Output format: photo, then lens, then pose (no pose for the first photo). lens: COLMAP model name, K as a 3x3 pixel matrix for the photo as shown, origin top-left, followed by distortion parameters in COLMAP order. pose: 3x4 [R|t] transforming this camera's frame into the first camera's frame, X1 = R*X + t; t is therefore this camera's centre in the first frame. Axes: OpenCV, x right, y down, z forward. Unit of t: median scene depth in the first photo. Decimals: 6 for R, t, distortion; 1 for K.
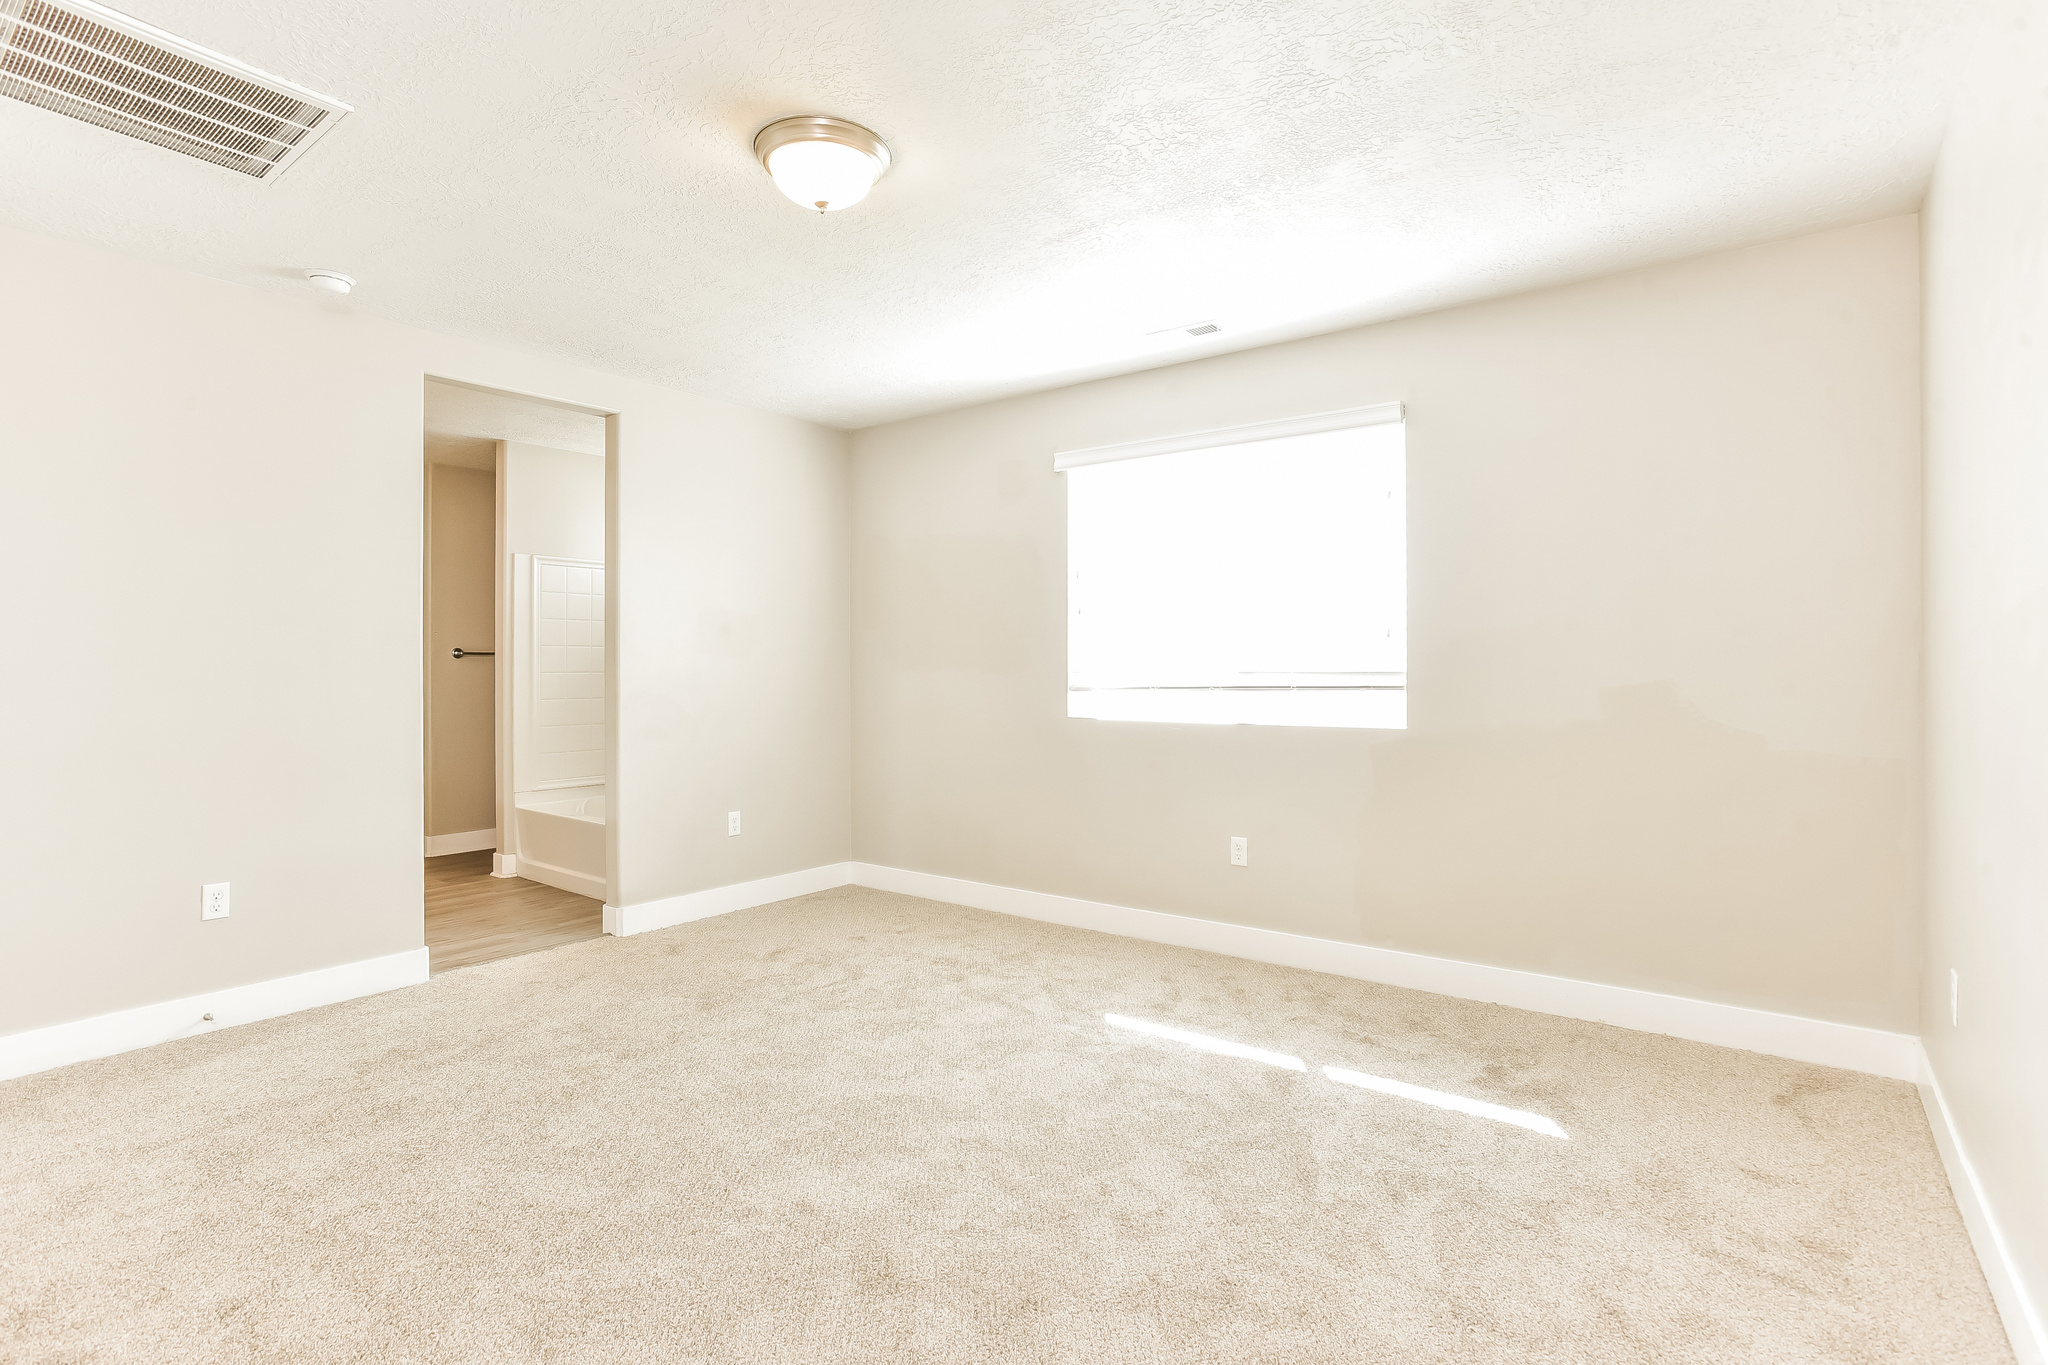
lens RADIAL K [[979.1, 0, 1019.6], [0, 979.1, 659.1], [0, 0, 1]] dist [-0.060875, 0.029084]
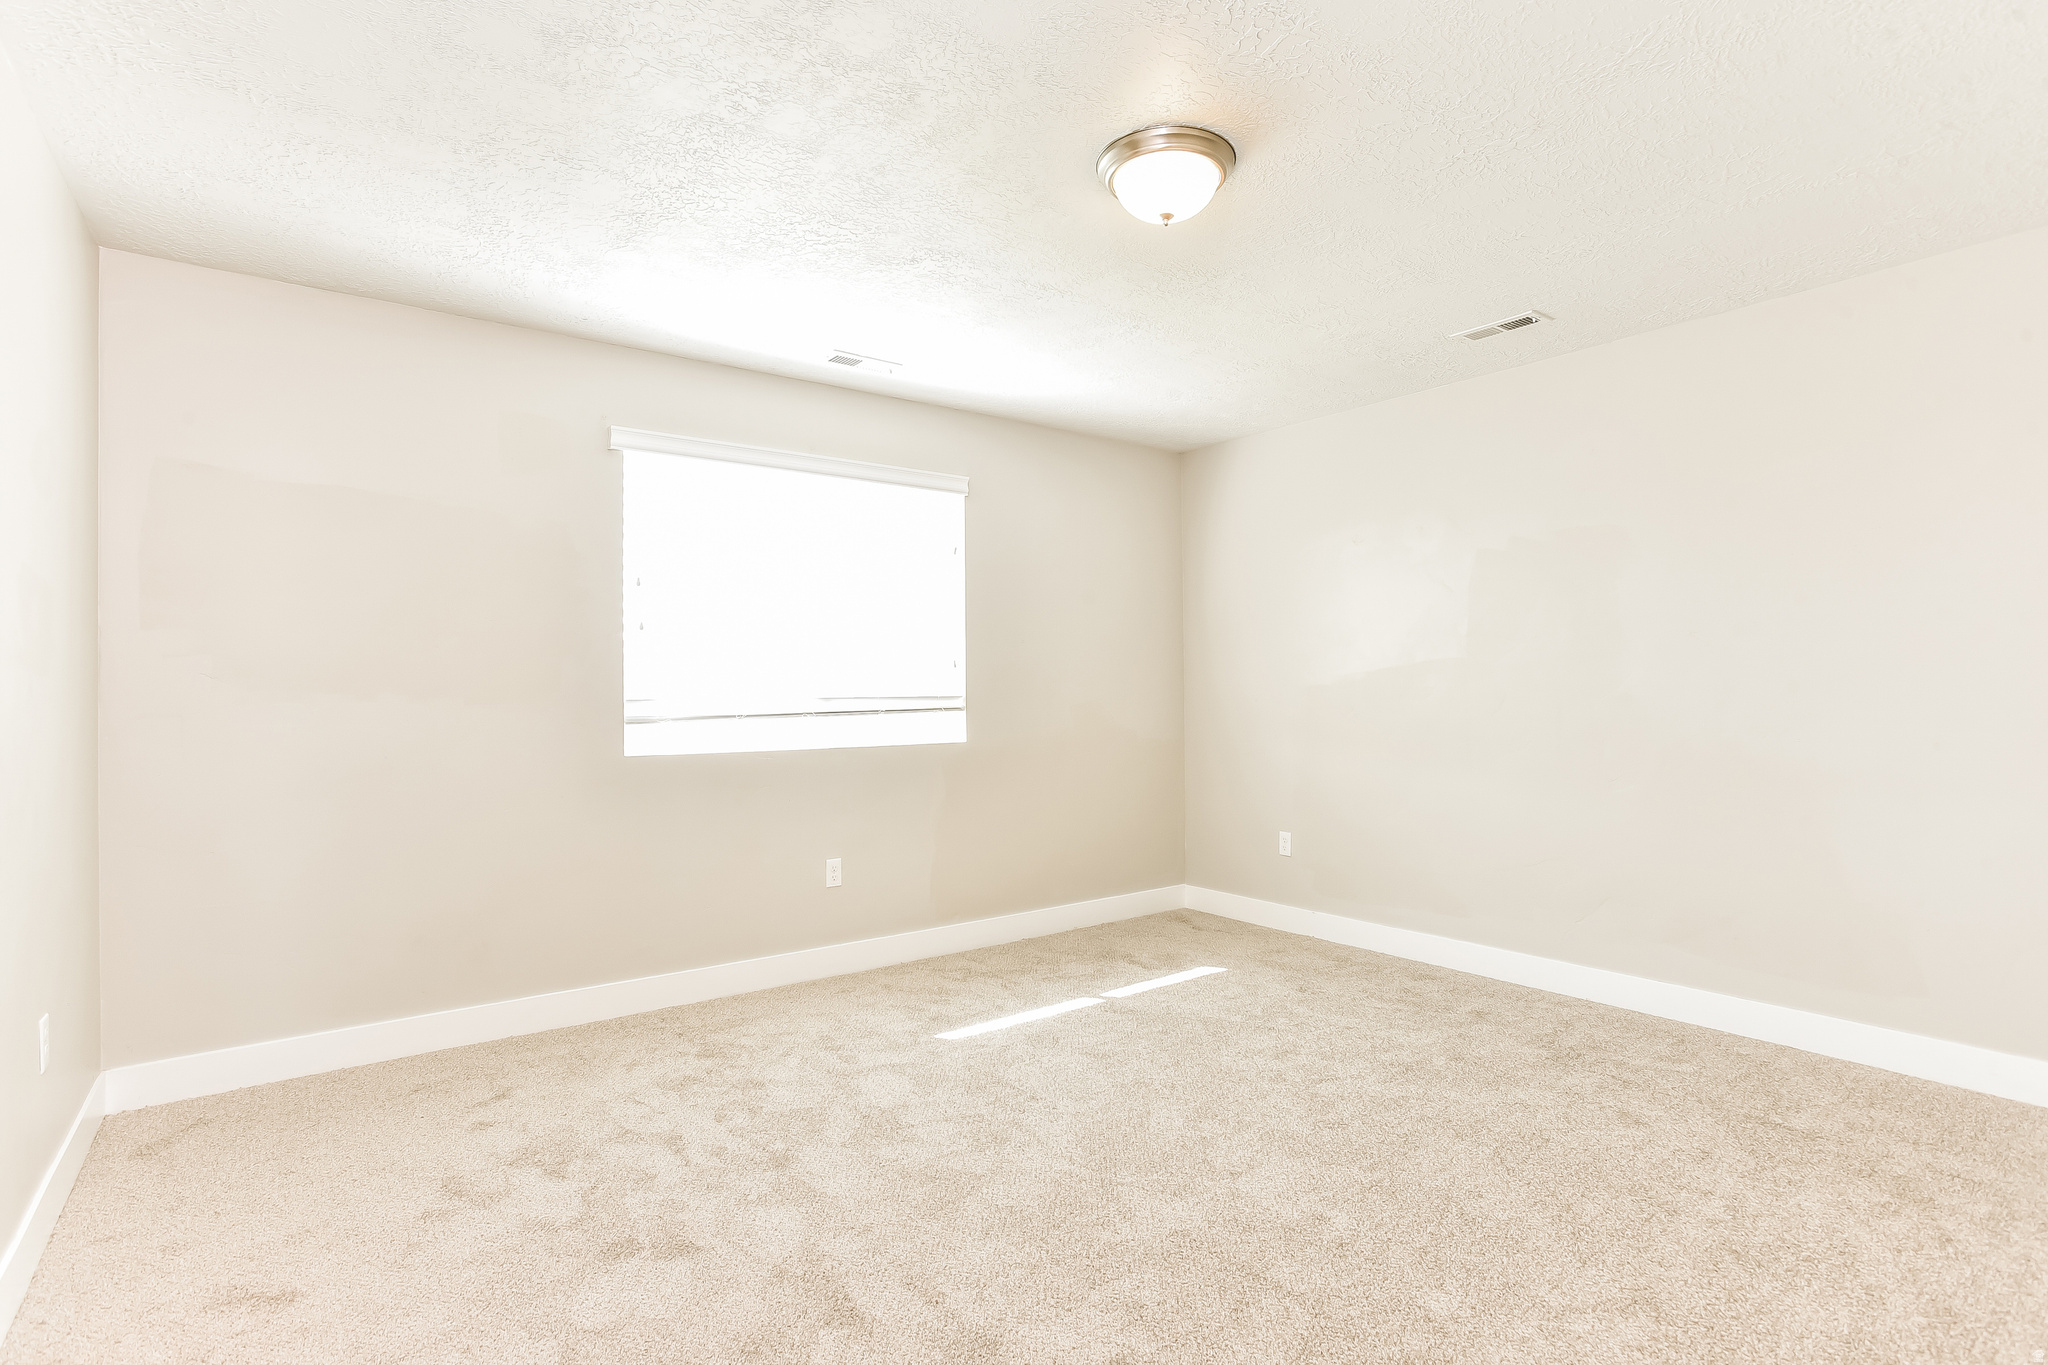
lens RADIAL K [[993.9, 0, 1024.0], [0, 993.9, 682.5], [0, 0, 1]] dist [-0.062436, 0.030918]
pose [[0.273511, 0.003697, 0.961862, -0.798980], [-0.001853, 0.999993, -0.003316, 0.000096], [-0.961867, -0.000875, 0.273515, 0.578213]]
